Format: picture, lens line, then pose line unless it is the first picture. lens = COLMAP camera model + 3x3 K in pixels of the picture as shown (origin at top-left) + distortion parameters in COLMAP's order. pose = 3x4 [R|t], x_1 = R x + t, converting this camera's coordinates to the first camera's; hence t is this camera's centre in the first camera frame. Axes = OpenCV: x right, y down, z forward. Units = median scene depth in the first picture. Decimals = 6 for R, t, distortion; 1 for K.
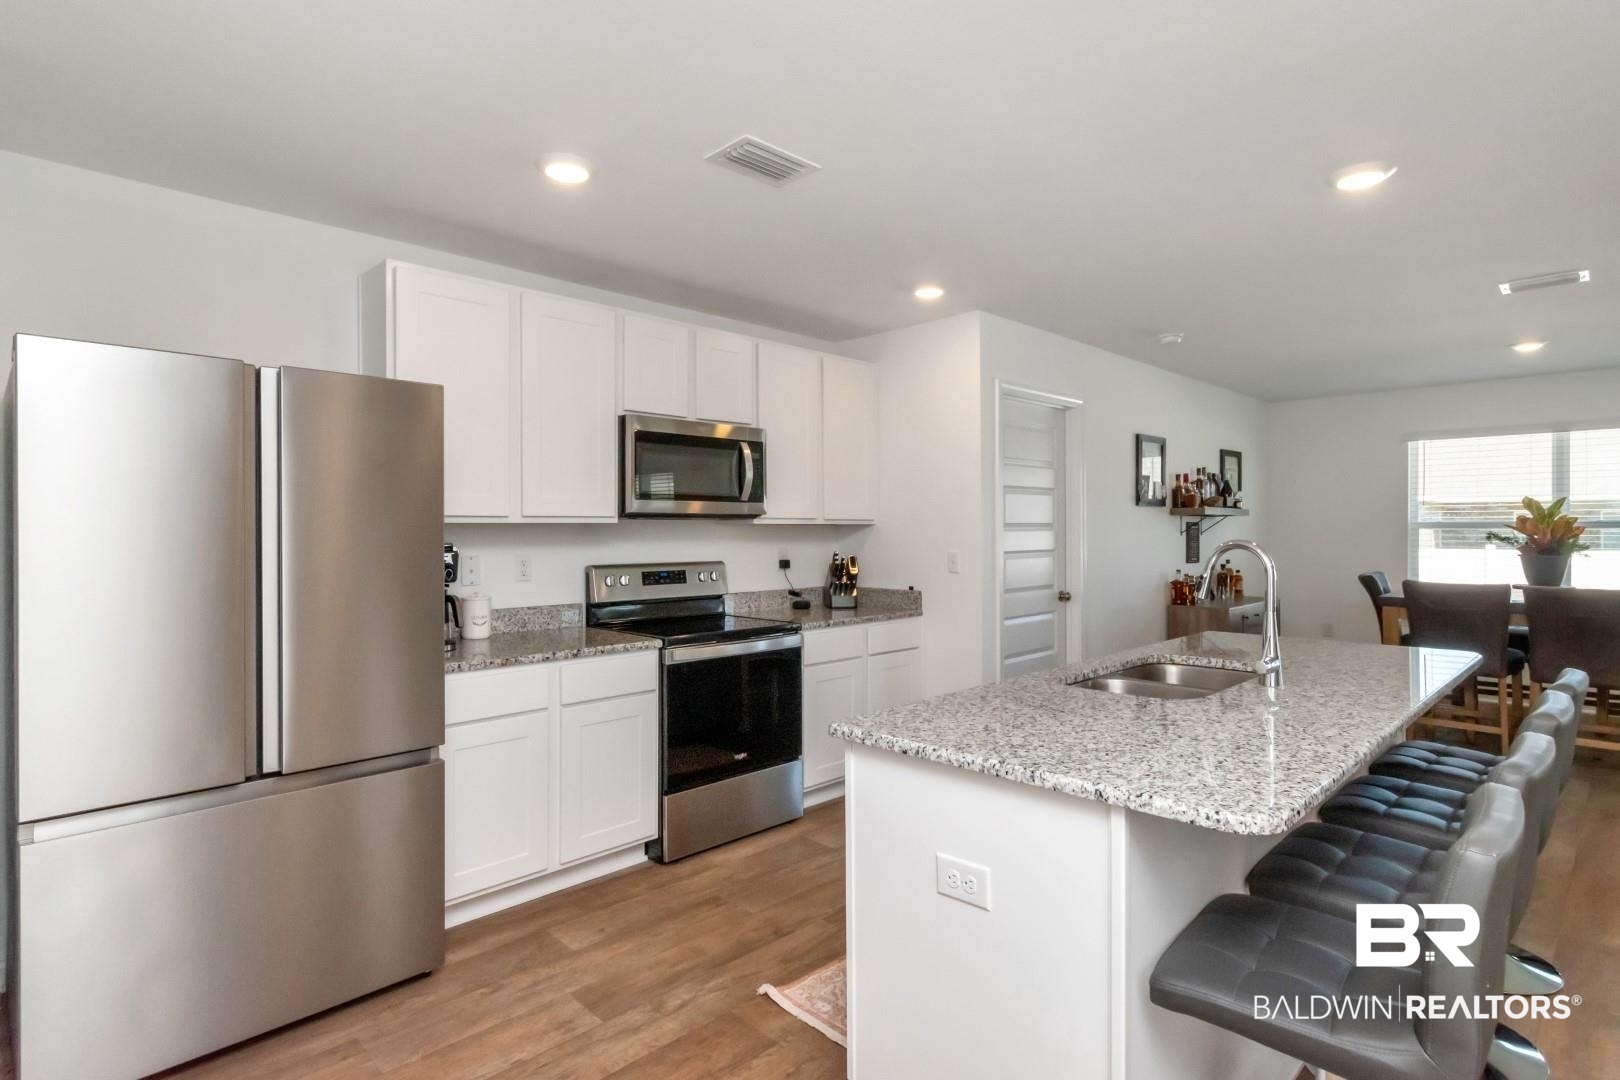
lens RADIAL K [[830.1, 0, 810.0], [0, 830.1, 540.0], [0, 0, 1]] dist [-0.002410, -0.000584]
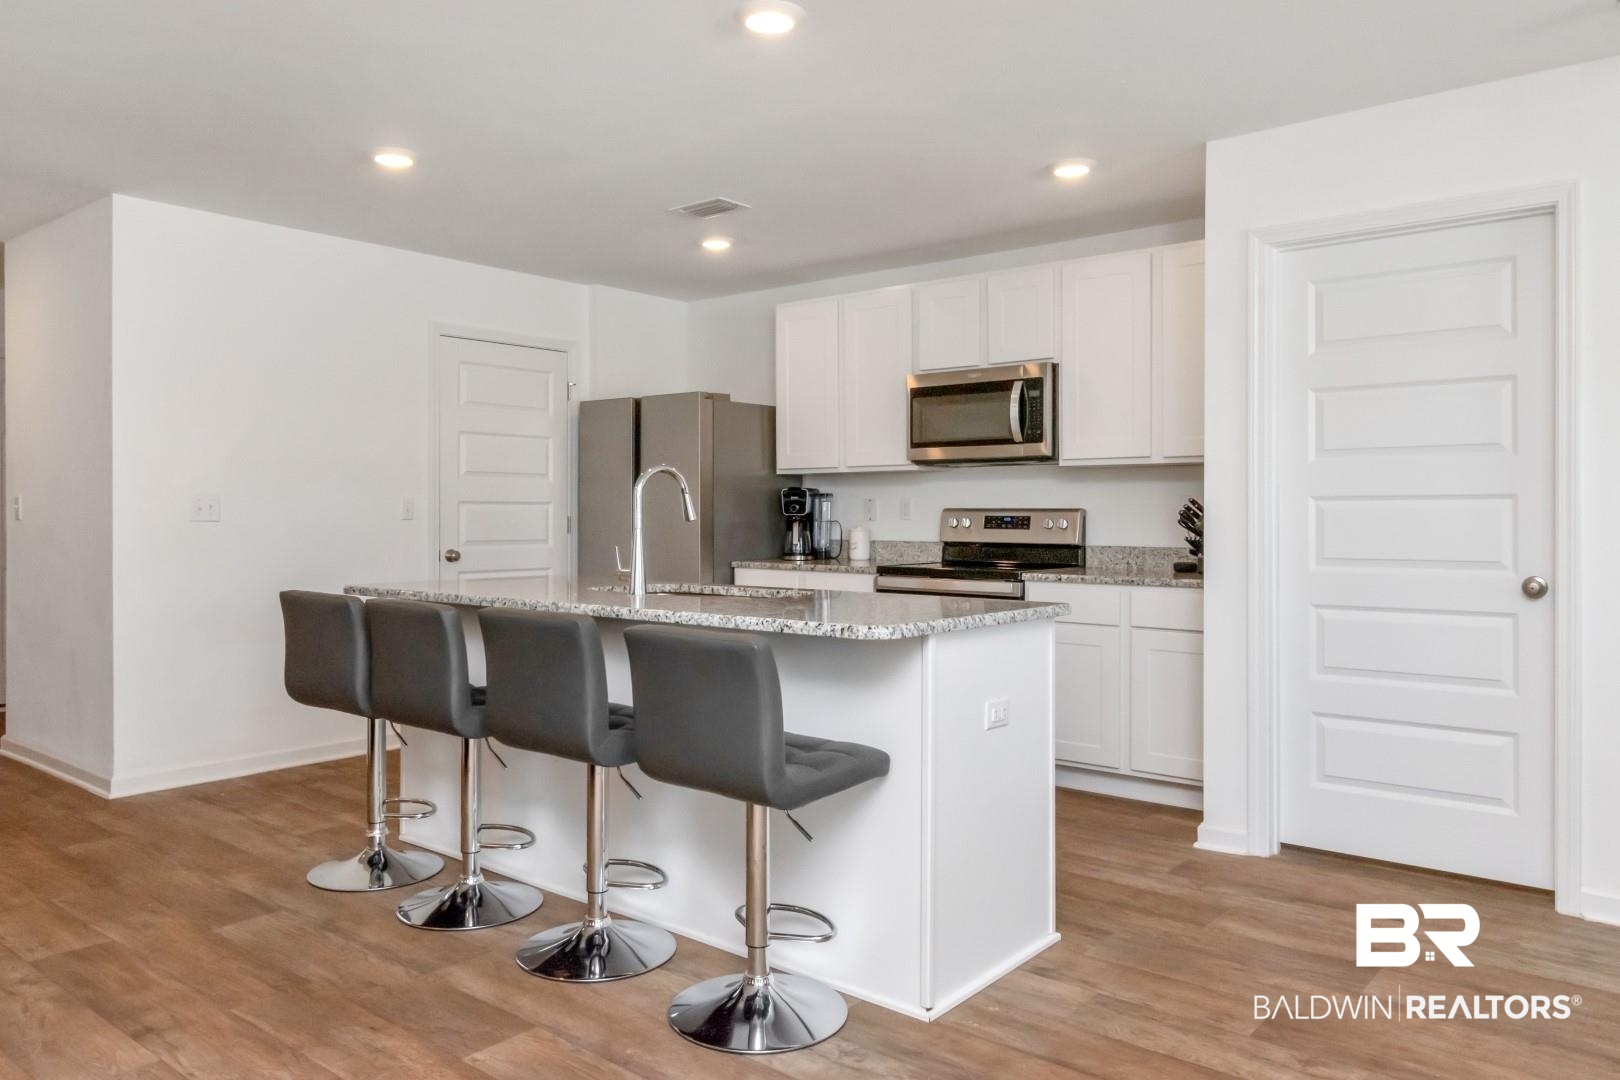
lens RADIAL K [[1131.4, 0, 810.0], [0, 1131.4, 540.0], [0, 0, 1]] dist [0.013159, 0.003142]
pose [[0.103251, 0.031069, -0.994170, 1.157739], [-0.010043, 0.999494, 0.030192, 0.026910], [0.994605, 0.006867, 0.103510, 0.610214]]
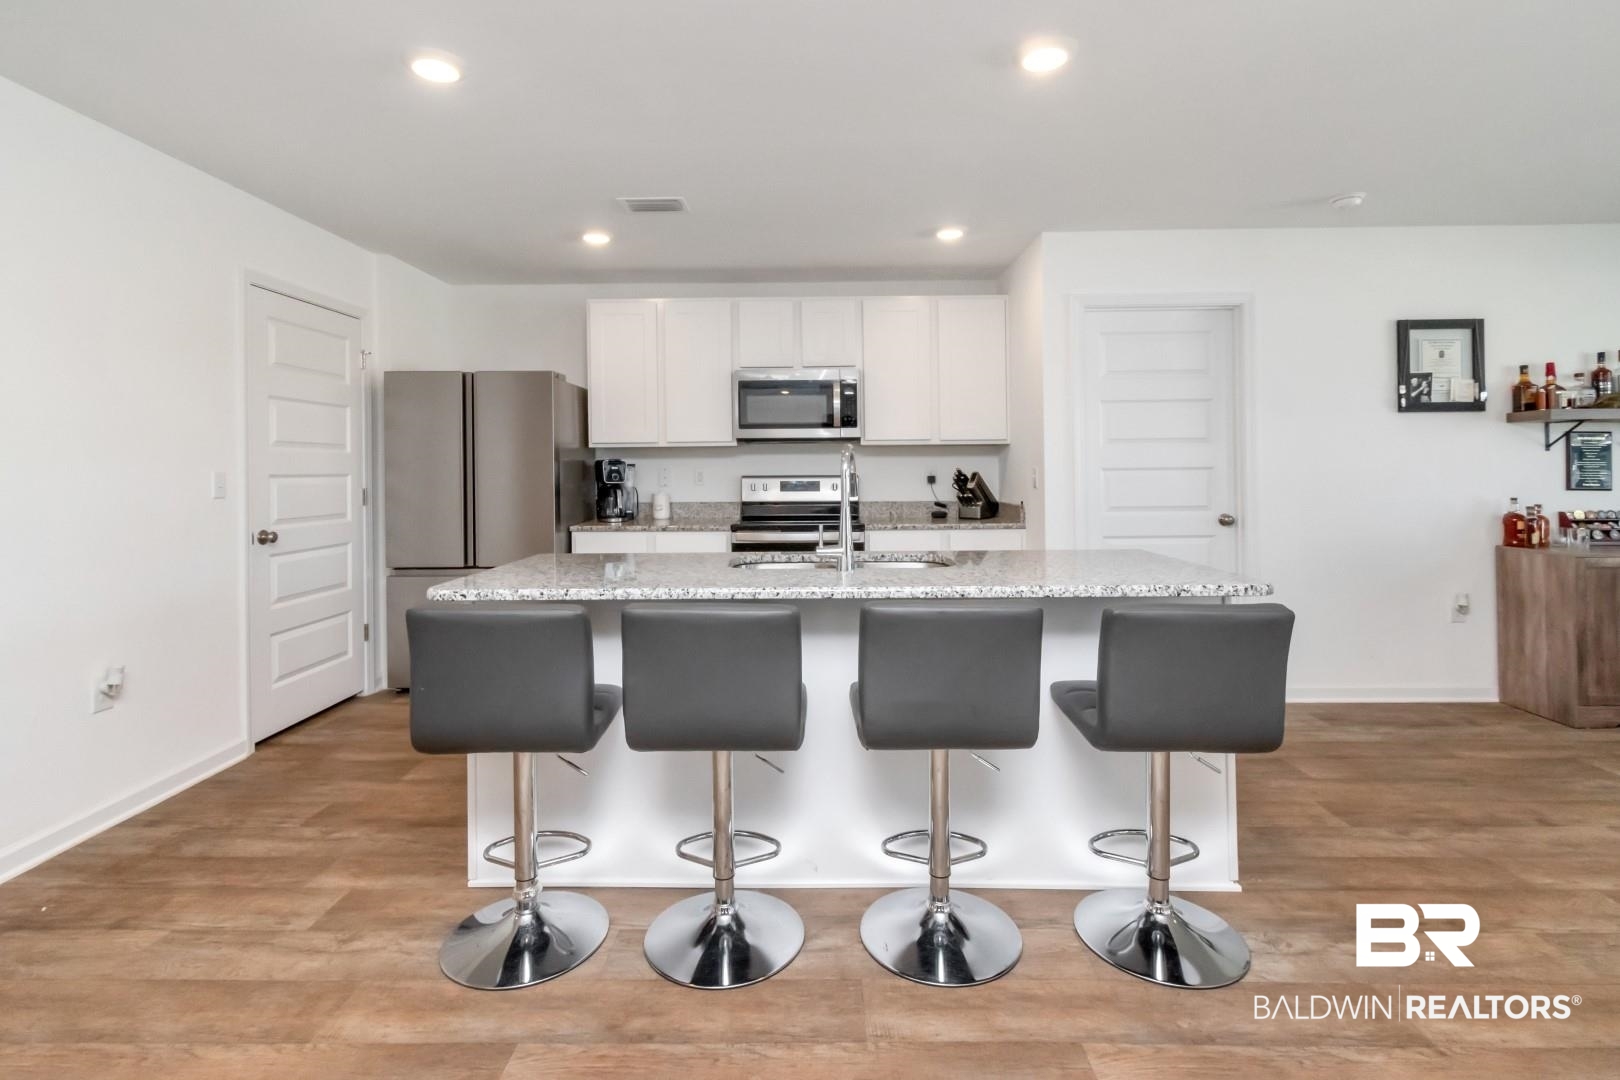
lens RADIAL K [[763.3, 0, 808.4], [0, 763.3, 462.7], [0, 0, 1]] dist [0.007830, 0.000180]
pose [[0.702058, -0.007270, -0.712083, 0.706242], [-0.002403, 0.999918, -0.012577, 0.022085], [0.712116, 0.010541, 0.701983, 0.139284]]
